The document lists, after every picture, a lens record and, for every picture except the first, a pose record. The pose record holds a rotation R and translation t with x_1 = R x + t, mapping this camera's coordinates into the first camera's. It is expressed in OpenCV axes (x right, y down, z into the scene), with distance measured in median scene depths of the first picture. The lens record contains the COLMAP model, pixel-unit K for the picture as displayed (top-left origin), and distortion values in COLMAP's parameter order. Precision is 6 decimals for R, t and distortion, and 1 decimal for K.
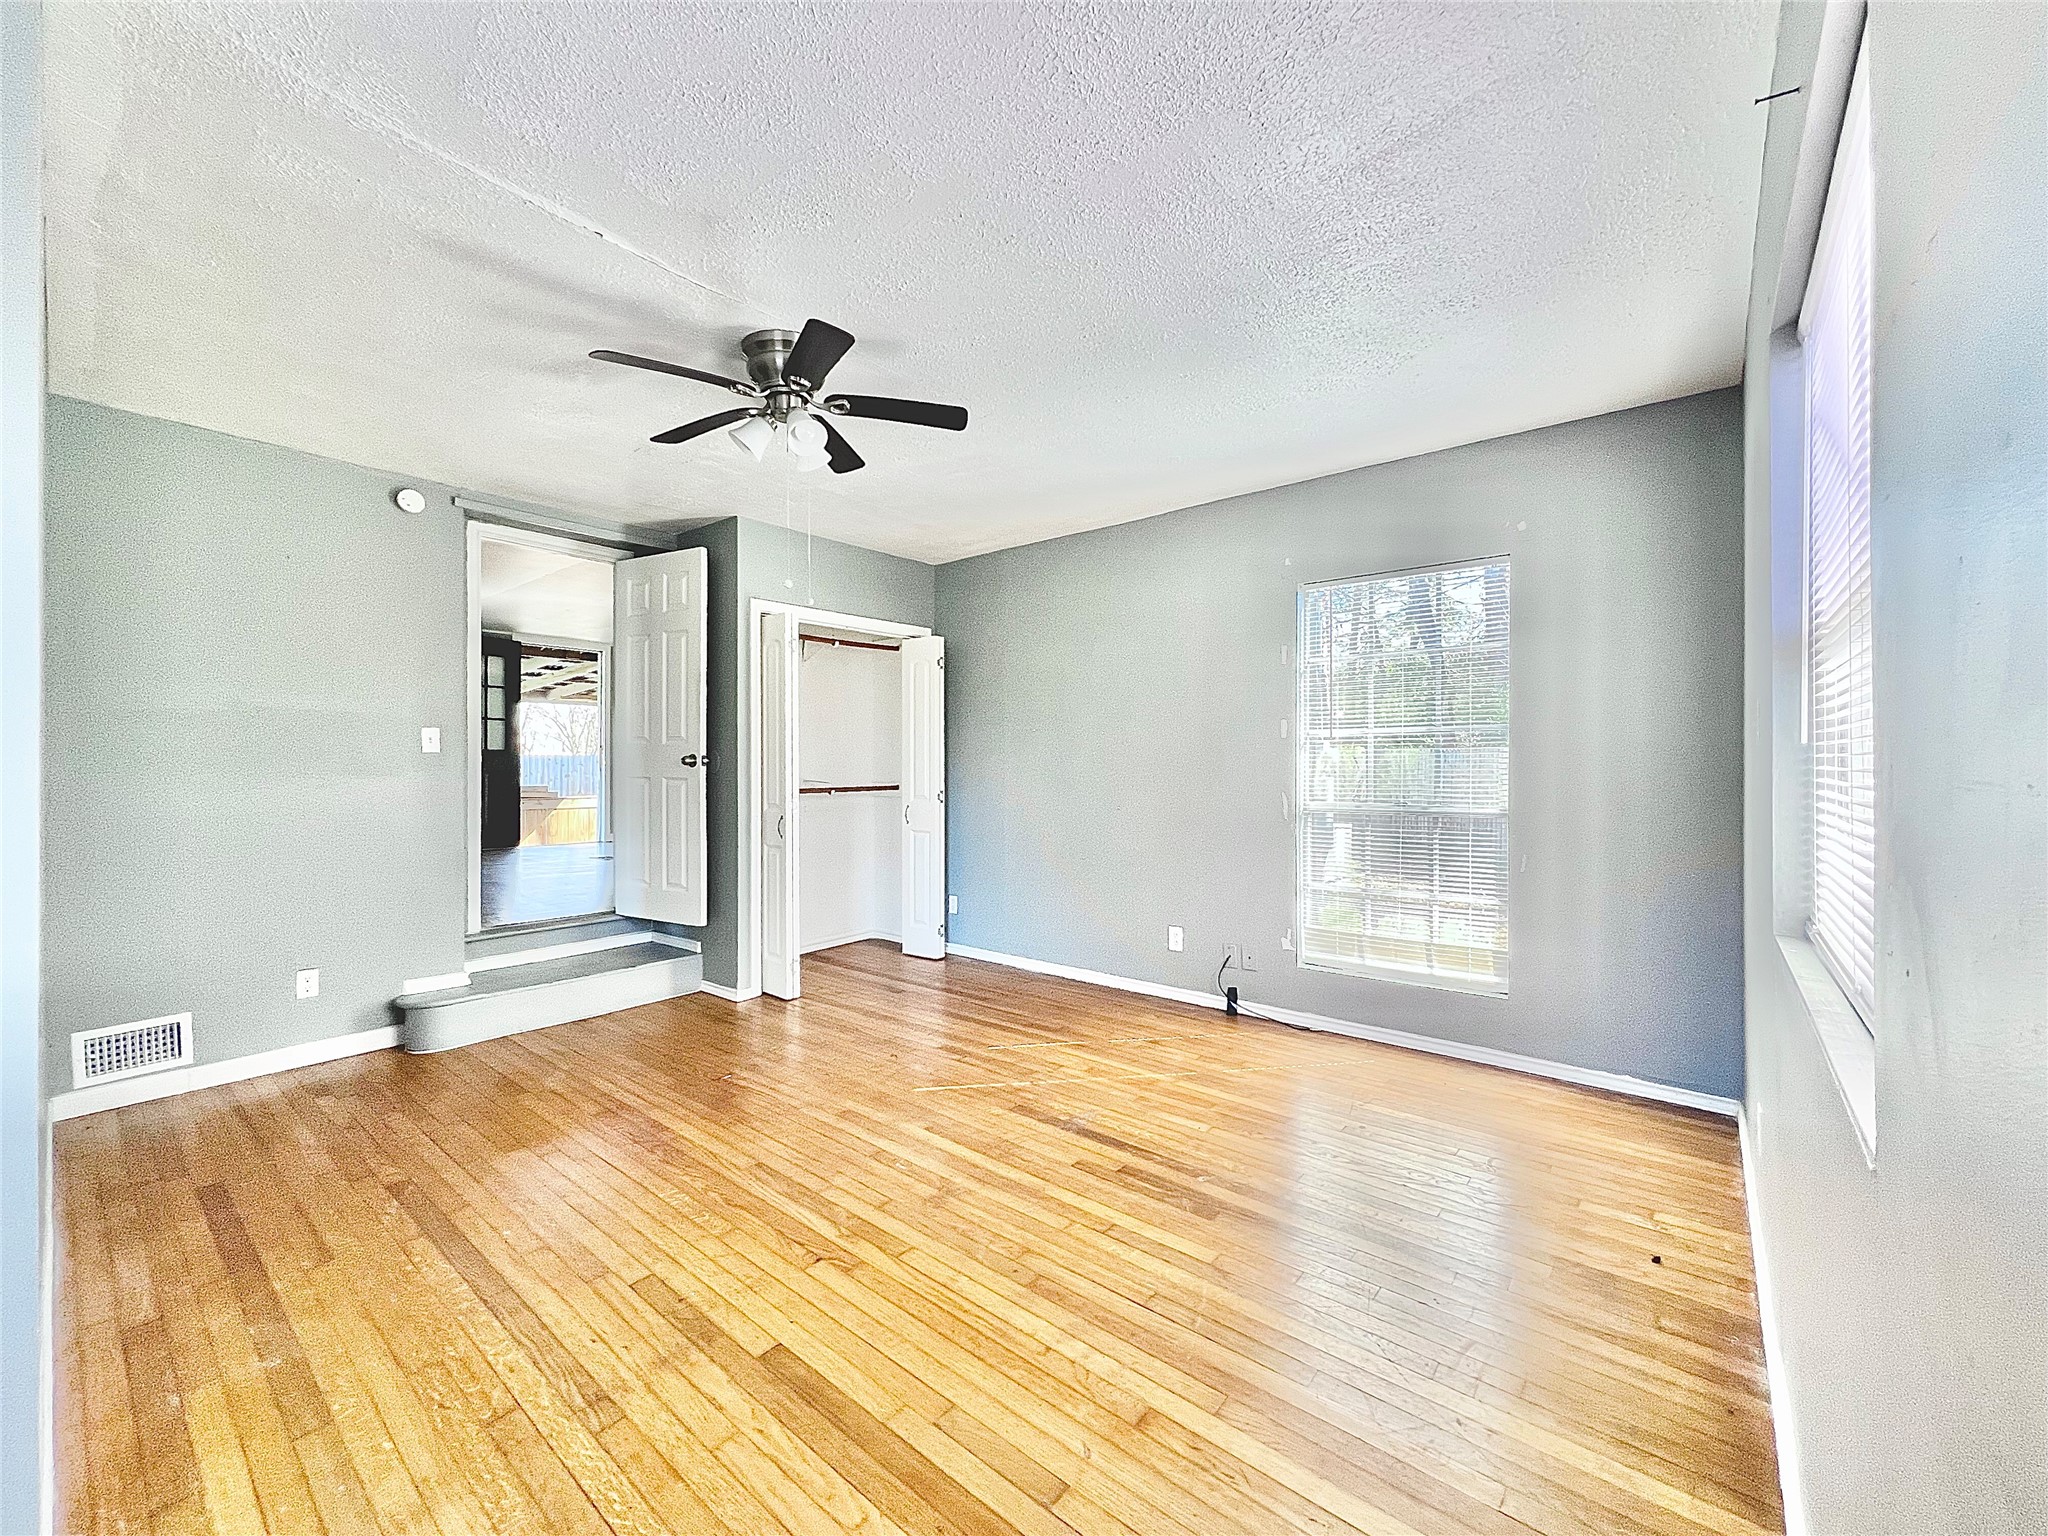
lens RADIAL K [[820.0, 0, 1026.7], [0, 820.0, 763.2], [0, 0, 1]] dist [0.001905, -0.000494]
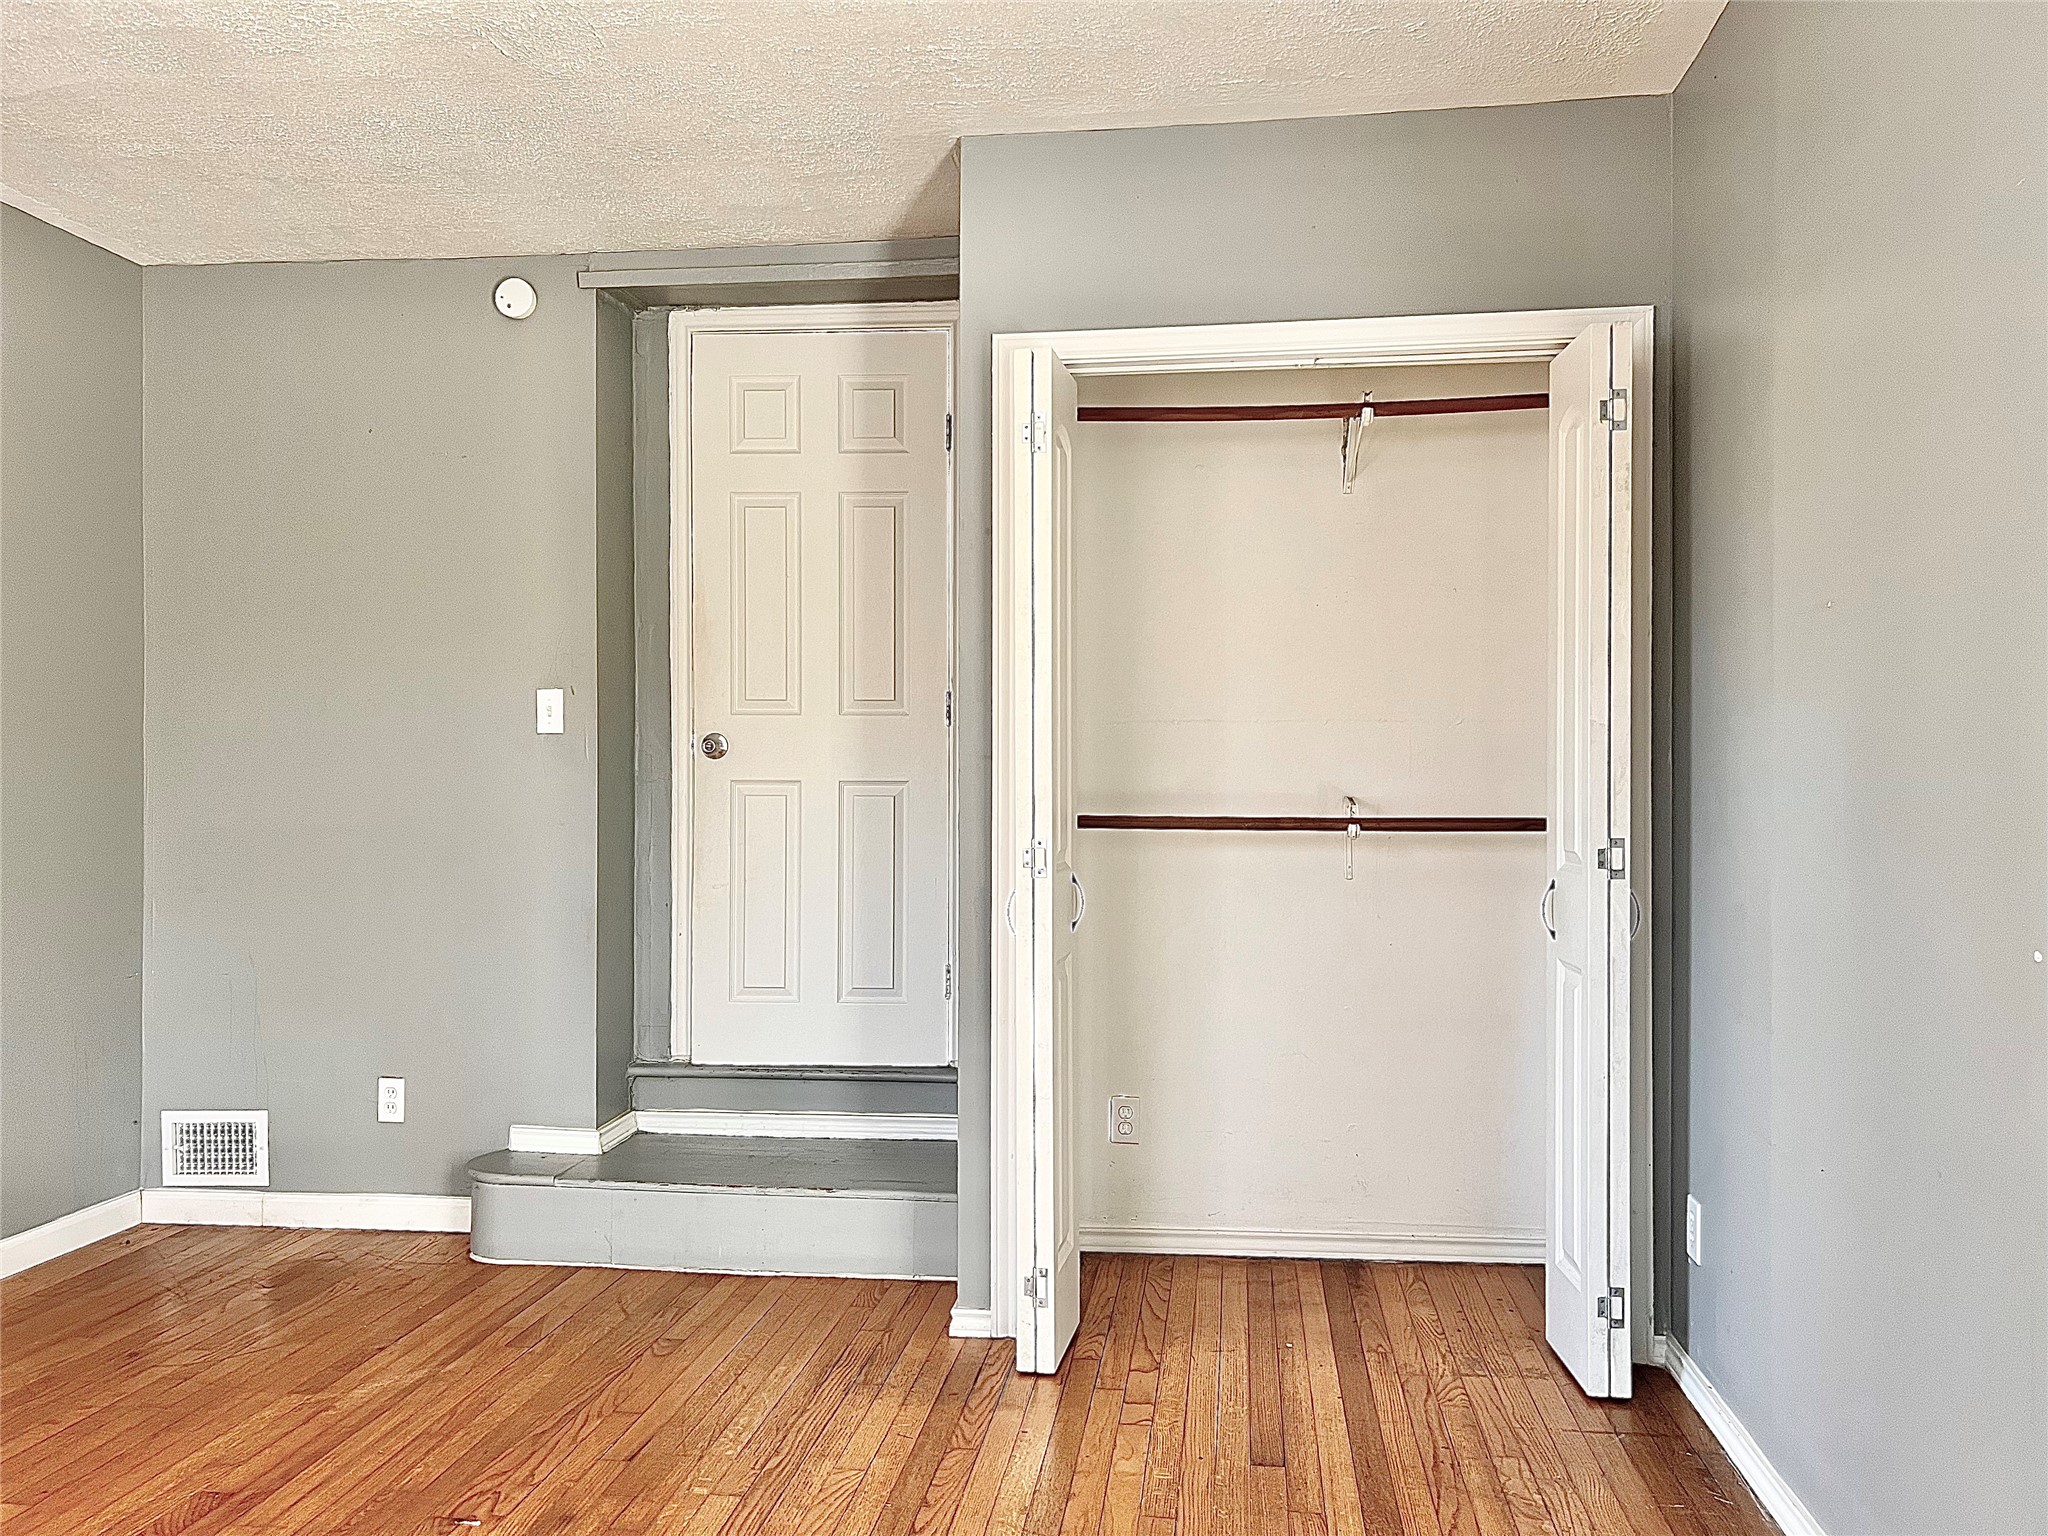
lens RADIAL K [[1554.6, 0, 1029.8], [0, 1554.6, 772.4], [0, 0, 1]] dist [0.046889, -0.028873]
pose [[0.521564, 0.004976, -0.853198, 0.374277], [-0.001427, 0.999987, 0.004960, 0.008558], [0.853211, -0.001369, 0.521564, 0.720168]]
